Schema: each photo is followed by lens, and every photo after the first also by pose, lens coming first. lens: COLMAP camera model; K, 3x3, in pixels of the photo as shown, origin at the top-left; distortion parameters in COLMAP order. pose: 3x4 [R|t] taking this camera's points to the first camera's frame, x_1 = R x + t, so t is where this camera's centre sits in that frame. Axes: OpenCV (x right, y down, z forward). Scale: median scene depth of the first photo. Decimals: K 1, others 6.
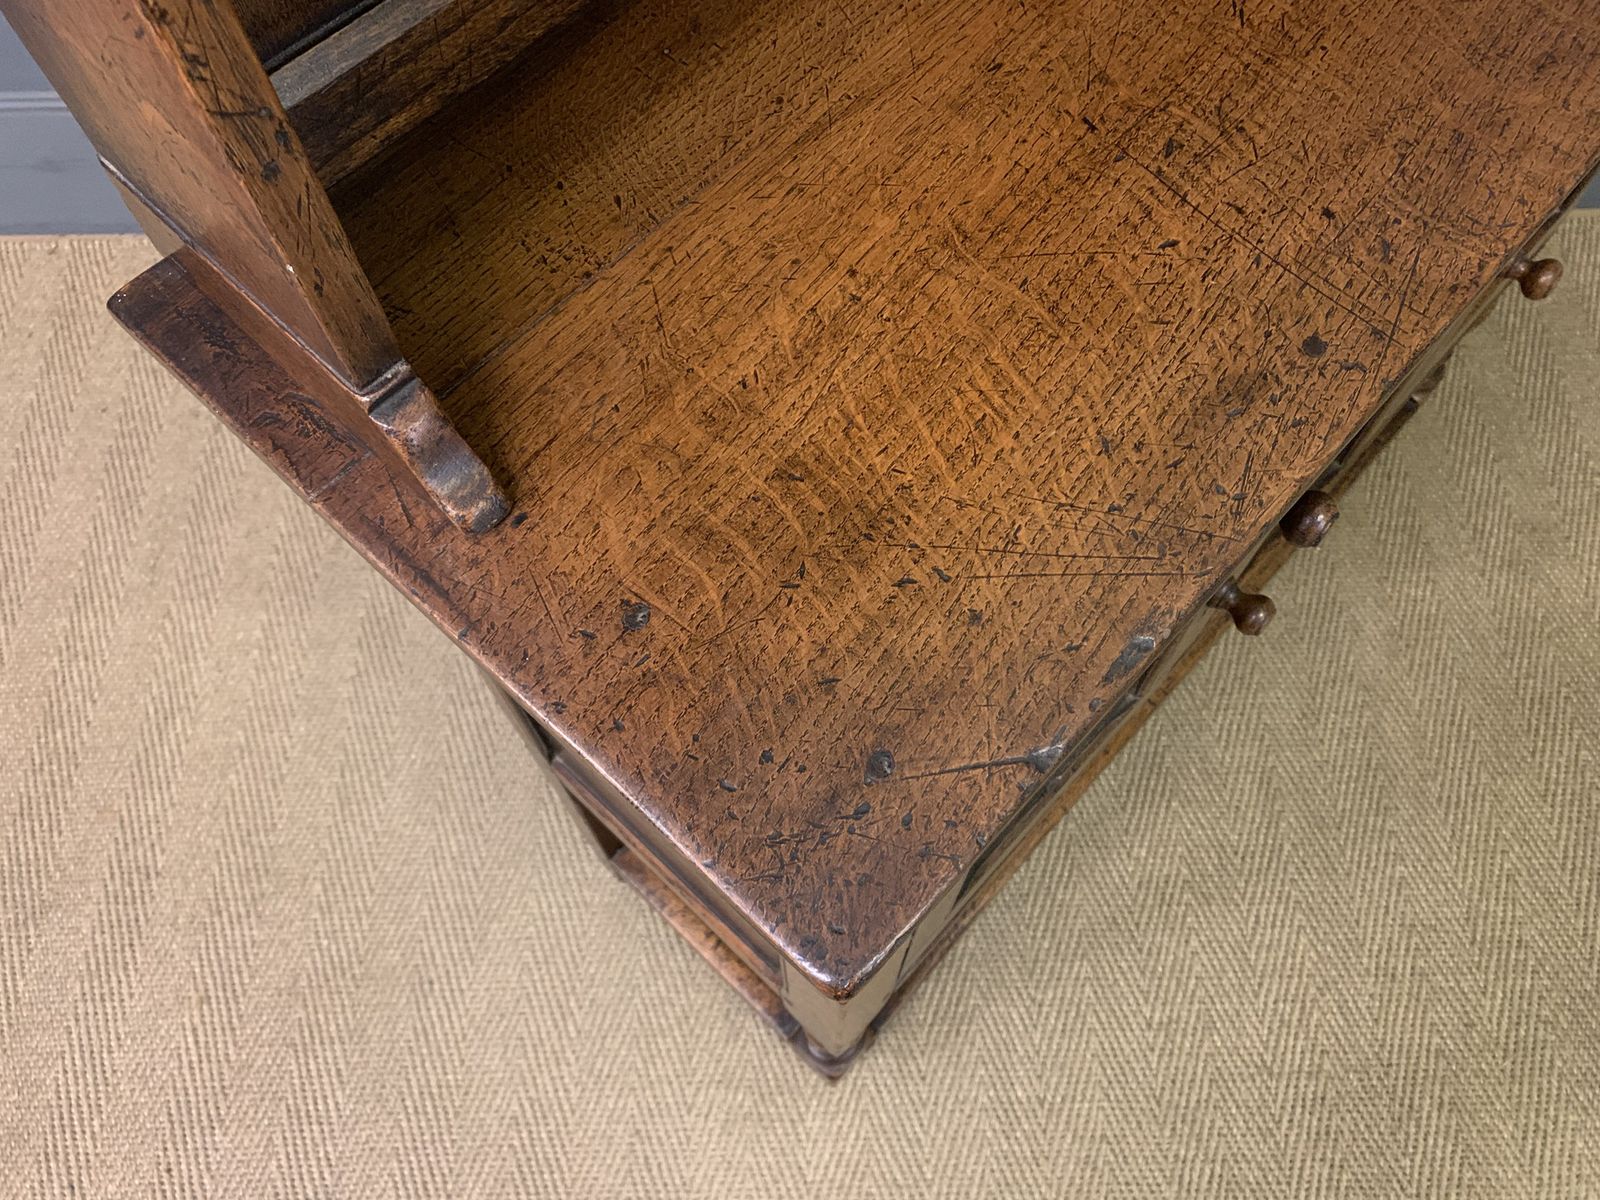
lens RADIAL K [[1243.0, 0, 801.6], [0, 1243.0, 596.0], [0, 0, 1]] dist [0.059811, -0.059042]
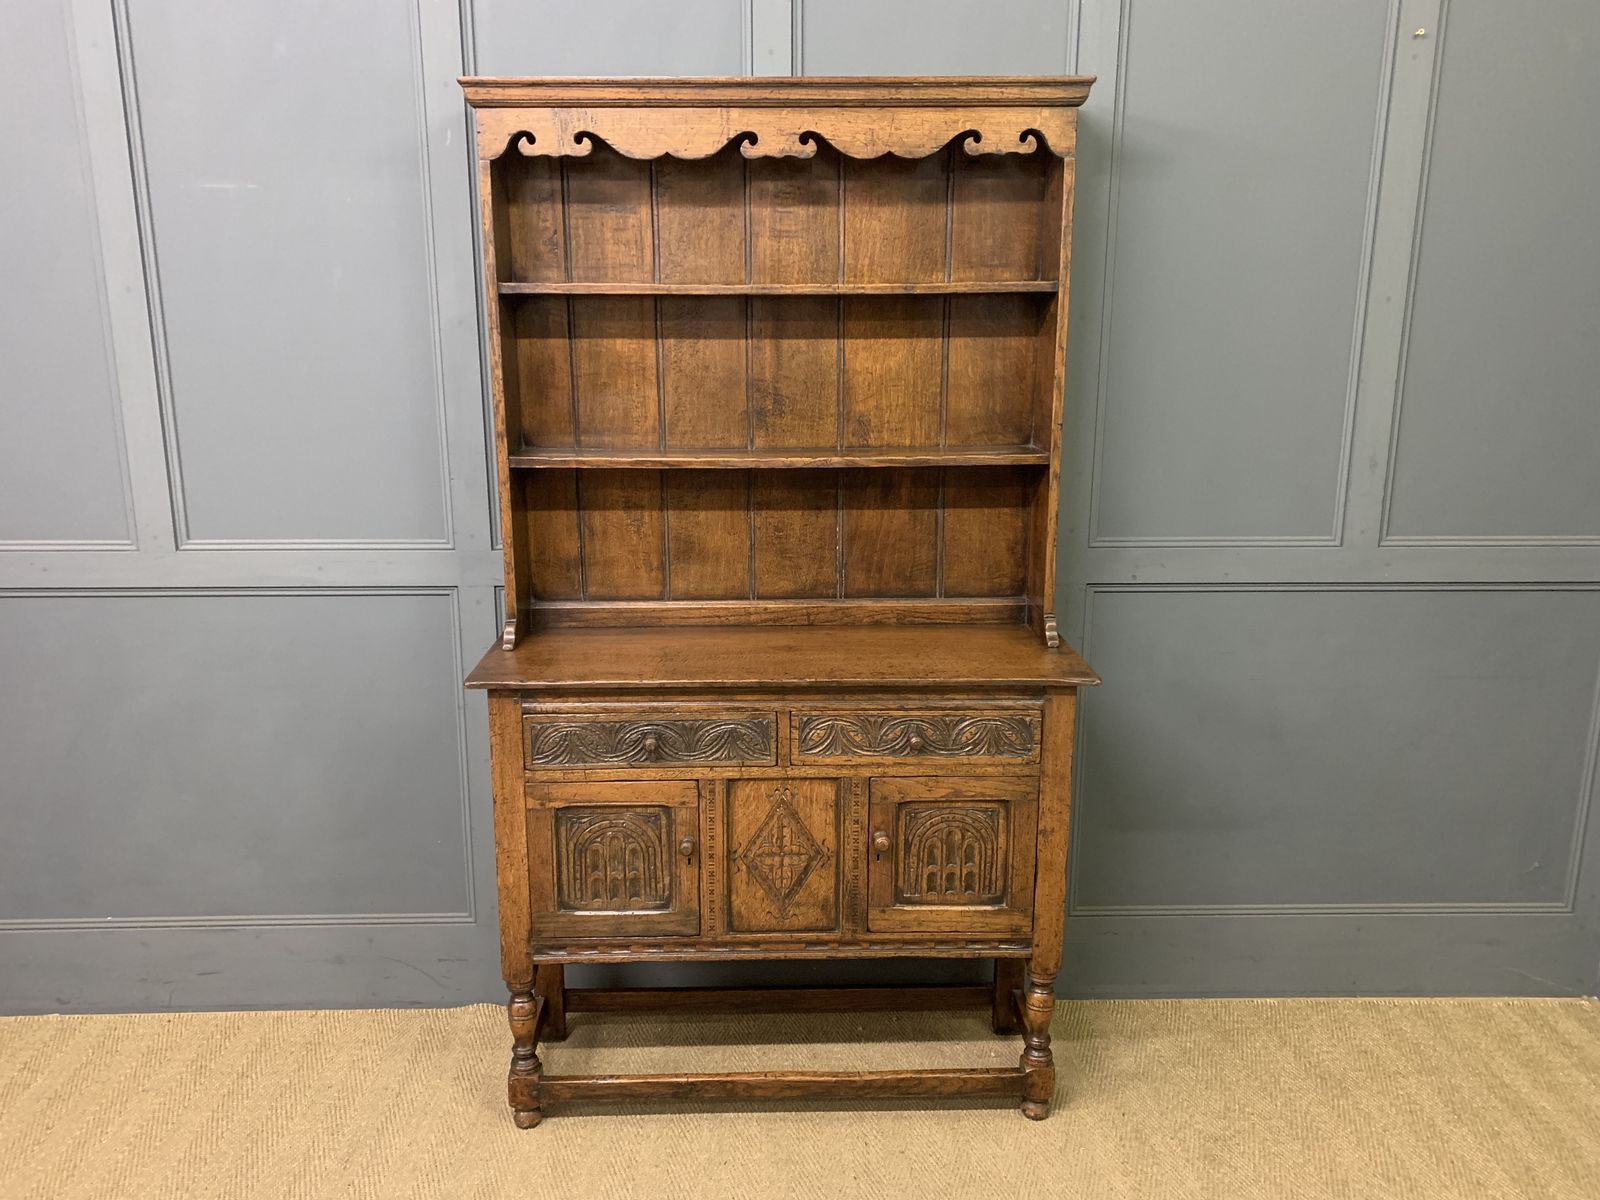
lens RADIAL K [[1209.4, 0, 785.3], [0, 1209.4, 589.4], [0, 0, 1]] dist [0.174117, -0.475656]
pose [[0.700265, 0.170116, -0.693318, 3.927569], [-0.642503, 0.573497, -0.508224, 1.590317], [0.311159, 0.801350, 0.510899, -1.410830]]
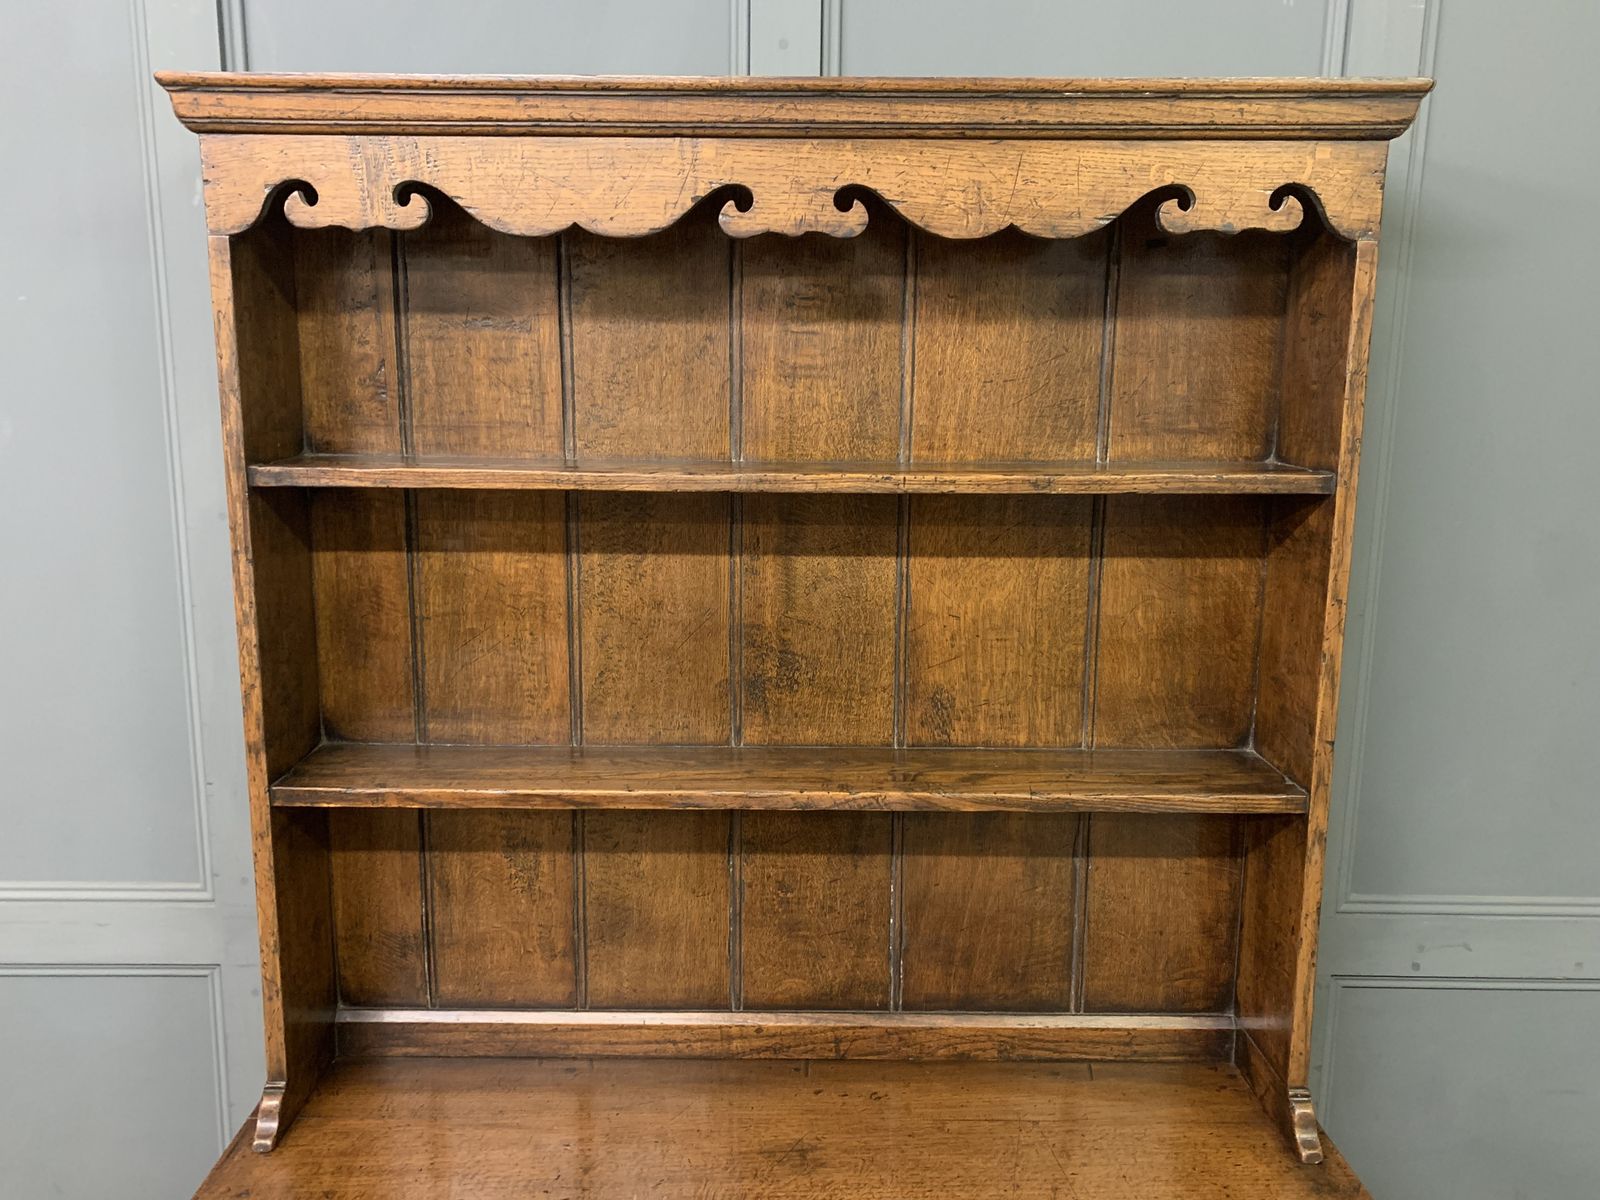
lens RADIAL K [[1206.6, 0, 777.1], [0, 1206.6, 583.7], [0, 0, 1]] dist [0.096432, -0.183214]
pose [[0.684949, 0.145127, -0.713991, 2.176562], [-0.660150, 0.538279, -0.523887, -0.066976], [0.308296, 0.830177, 0.464499, -0.901145]]
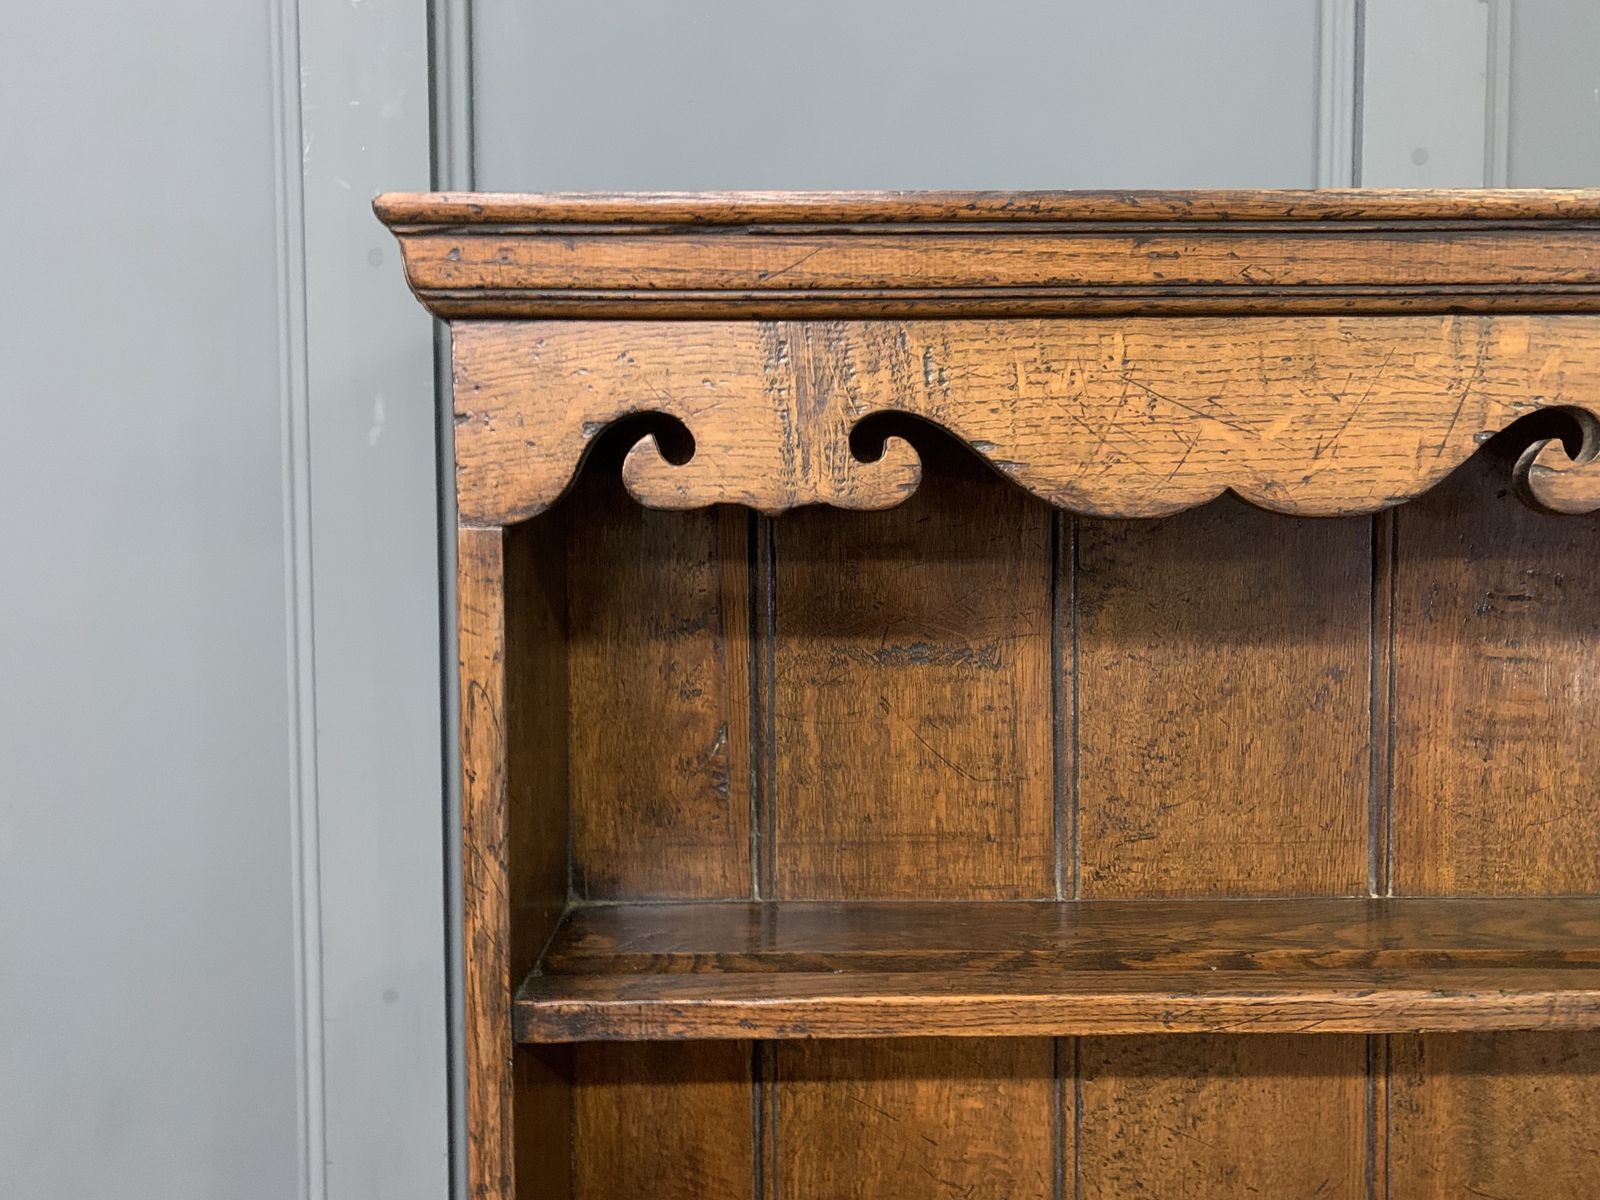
lens RADIAL K [[1210.2, 0, 801.7], [0, 1210.2, 591.8], [0, 0, 1]] dist [0.046749, -0.067342]
pose [[0.696866, 0.041401, -0.716005, 0.672254], [-0.644165, 0.475056, -0.599477, -0.443302], [0.315324, 0.878981, 0.357720, -0.949421]]
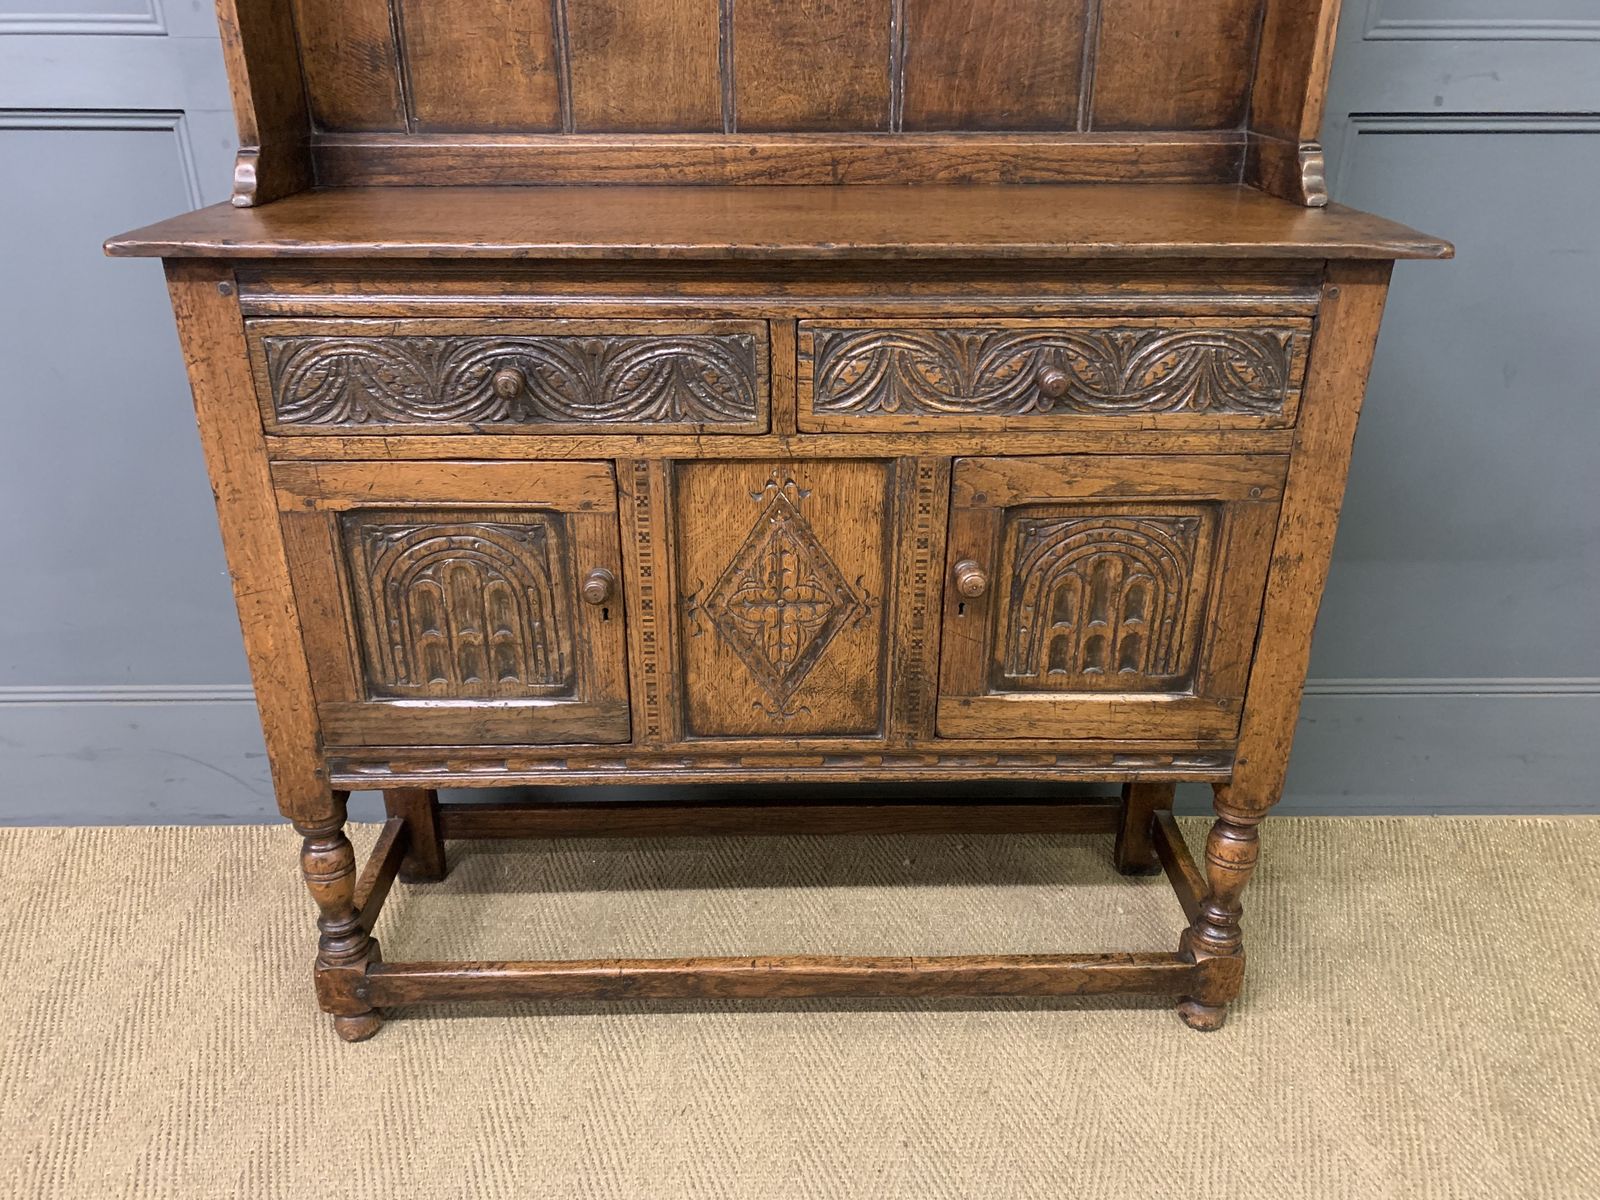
lens RADIAL K [[1230.9, 0, 796.0], [0, 1230.9, 590.4], [0, 0, 1]] dist [0.055967, -0.073835]
pose [[0.695373, 0.317021, -0.644945, 2.451150], [-0.647893, 0.664864, -0.371739, 0.682068], [0.310952, 0.676353, 0.667724, 0.139593]]
